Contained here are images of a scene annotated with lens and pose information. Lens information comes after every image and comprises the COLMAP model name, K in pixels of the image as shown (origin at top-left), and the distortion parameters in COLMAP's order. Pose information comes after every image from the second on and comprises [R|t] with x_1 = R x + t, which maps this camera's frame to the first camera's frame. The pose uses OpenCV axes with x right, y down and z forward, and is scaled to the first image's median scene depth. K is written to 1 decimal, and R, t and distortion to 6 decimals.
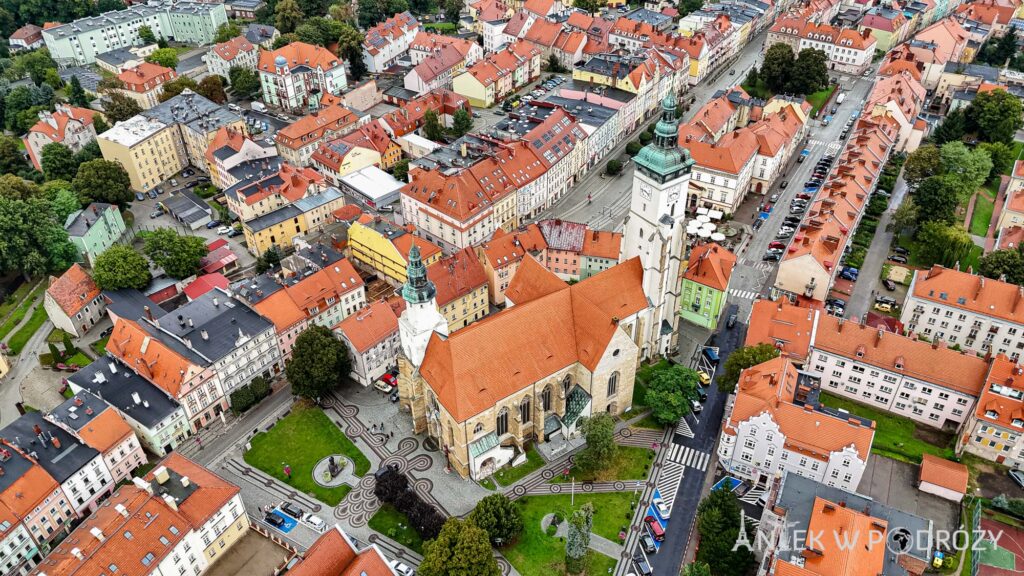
lens RADIAL K [[754.2, 0, 515.0], [0, 754.2, 293.9], [0, 0, 1]] dist [0.041215, -0.025446]
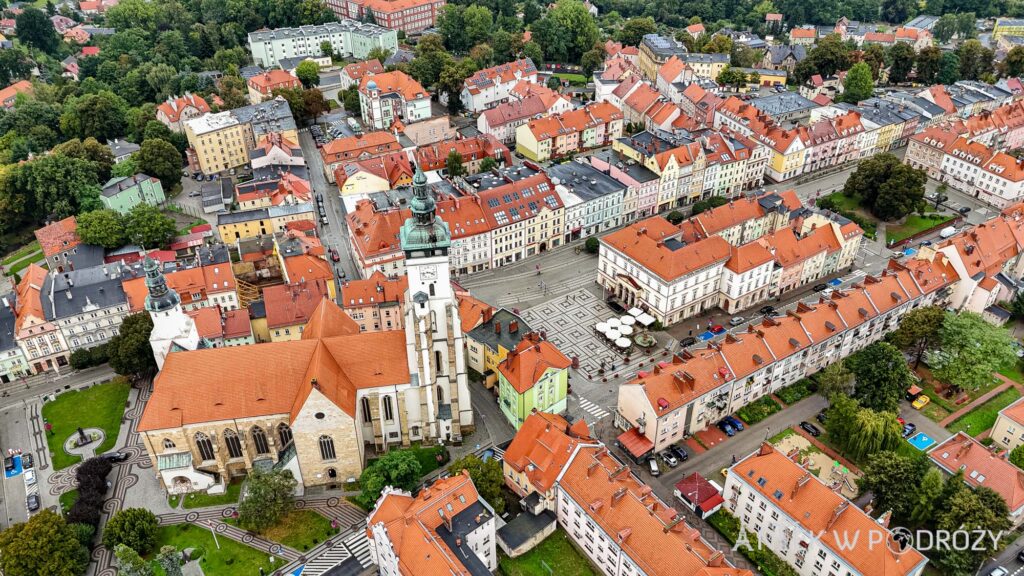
lens RADIAL K [[754.2, 0, 508.8], [0, 754.2, 292.3], [0, 0, 1]] dist [0.041215, -0.025446]
pose [[0.897612, 0.249108, -0.363645, 0.384730], [-0.268798, 0.963189, -0.003681, -0.078547], [0.349342, 0.101051, 0.931530, 0.096575]]
